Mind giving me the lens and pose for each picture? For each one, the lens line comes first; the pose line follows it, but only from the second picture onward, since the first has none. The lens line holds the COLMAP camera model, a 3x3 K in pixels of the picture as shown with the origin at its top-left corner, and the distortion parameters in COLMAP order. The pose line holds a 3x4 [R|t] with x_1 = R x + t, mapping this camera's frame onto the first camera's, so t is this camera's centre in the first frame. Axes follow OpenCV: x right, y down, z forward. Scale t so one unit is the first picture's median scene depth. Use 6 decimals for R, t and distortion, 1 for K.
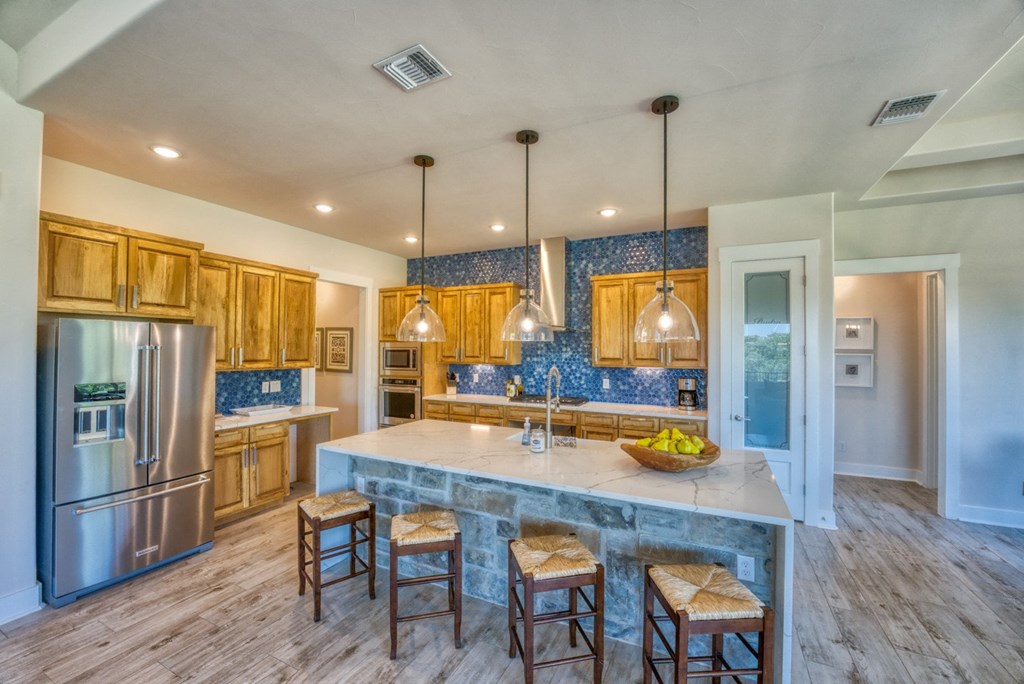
lens RADIAL K [[415.9, 0, 520.9], [0, 415.9, 343.3], [0, 0, 1]] dist [-0.028279, 0.003198]
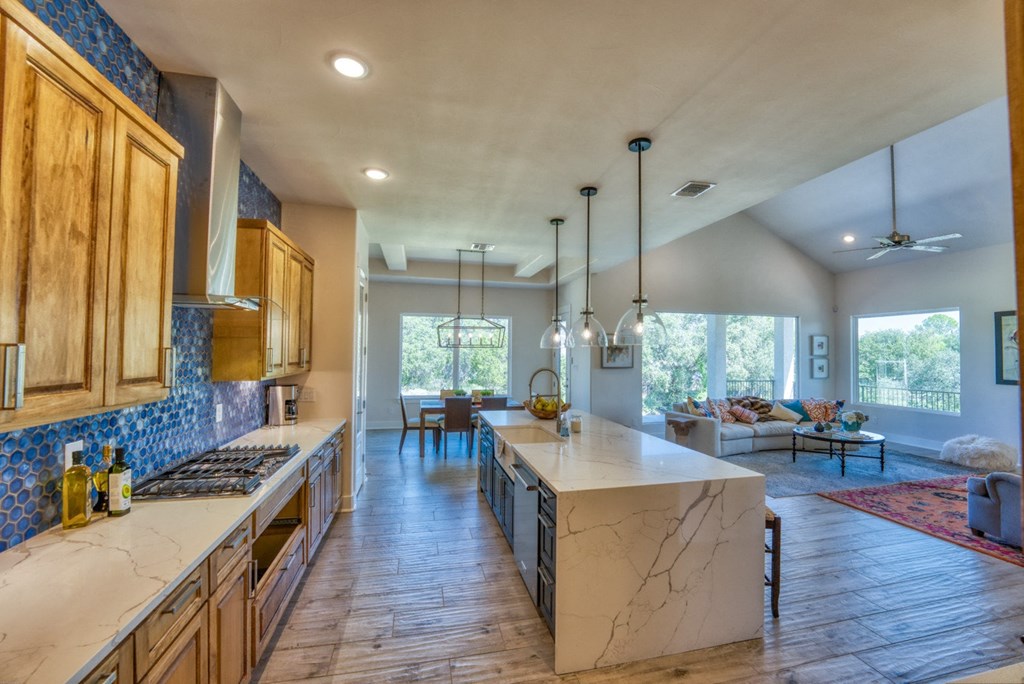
lens RADIAL K [[415.9, 0, 513.9], [0, 415.9, 342.1], [0, 0, 1]] dist [-0.028279, 0.003198]
pose [[-0.624523, 0.008304, 0.780962, -1.191316], [-0.020636, 0.999419, -0.027130, 0.030057], [-0.780734, -0.033059, -0.623989, 2.726673]]
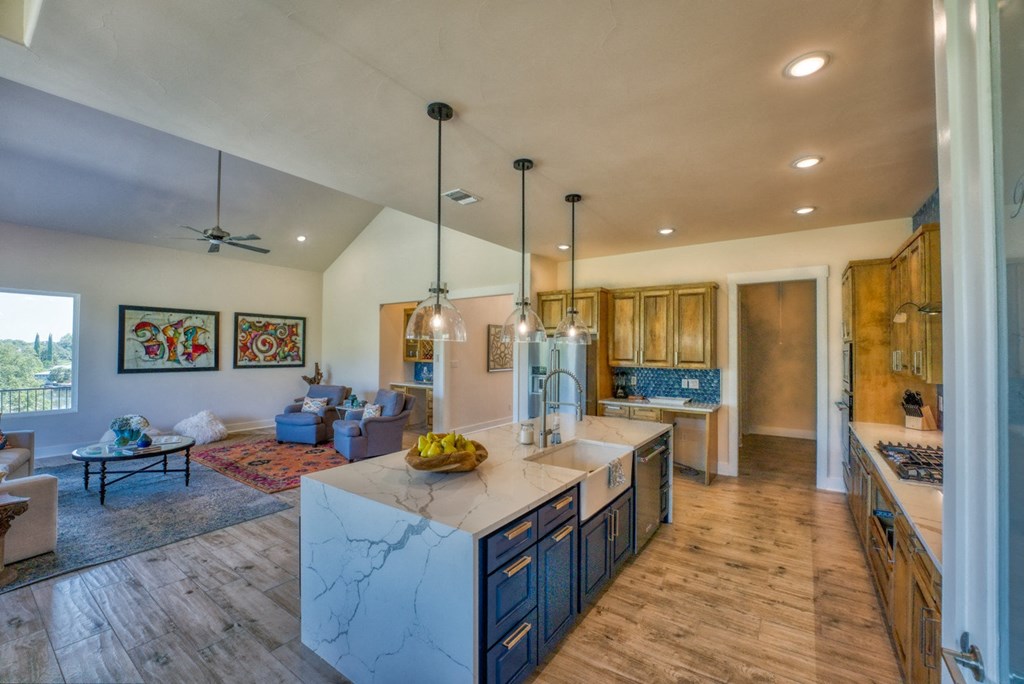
lens RADIAL K [[415.9, 0, 513.8], [0, 415.9, 341.5], [0, 0, 1]] dist [-0.028279, 0.003198]
pose [[-0.162046, -0.027734, -0.986393, 1.551262], [0.003032, 0.999586, -0.028603, 0.035226], [0.986779, -0.007625, -0.161895, 1.583939]]
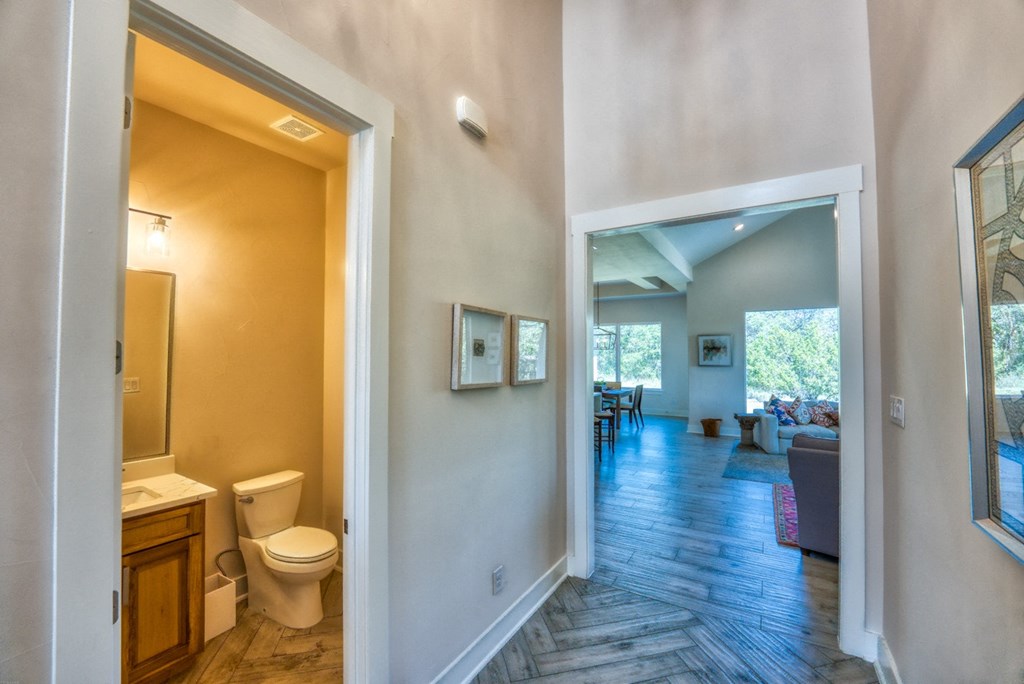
lens RADIAL K [[415.9, 0, 515.8], [0, 415.9, 340.0], [0, 0, 1]] dist [-0.028279, 0.003198]
pose [[0.099814, 0.025001, 0.994692, -3.051823], [-0.006748, 0.999678, -0.024449, 0.000376], [-0.994983, -0.004272, 0.099950, 1.207221]]
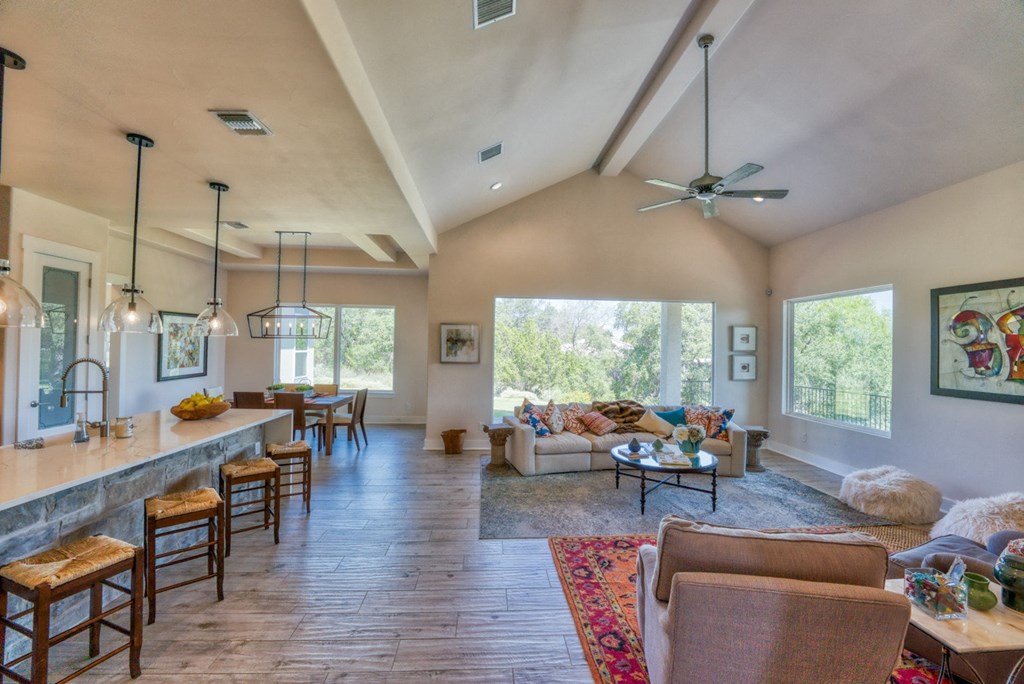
lens RADIAL K [[415.9, 0, 512.0], [0, 415.9, 342.9], [0, 0, 1]] dist [-0.028279, 0.003198]
pose [[-0.488847, -0.006285, 0.872347, -1.857459], [-0.028684, 0.999549, -0.008873, 0.003988], [-0.871898, -0.029360, -0.488807, 0.905547]]
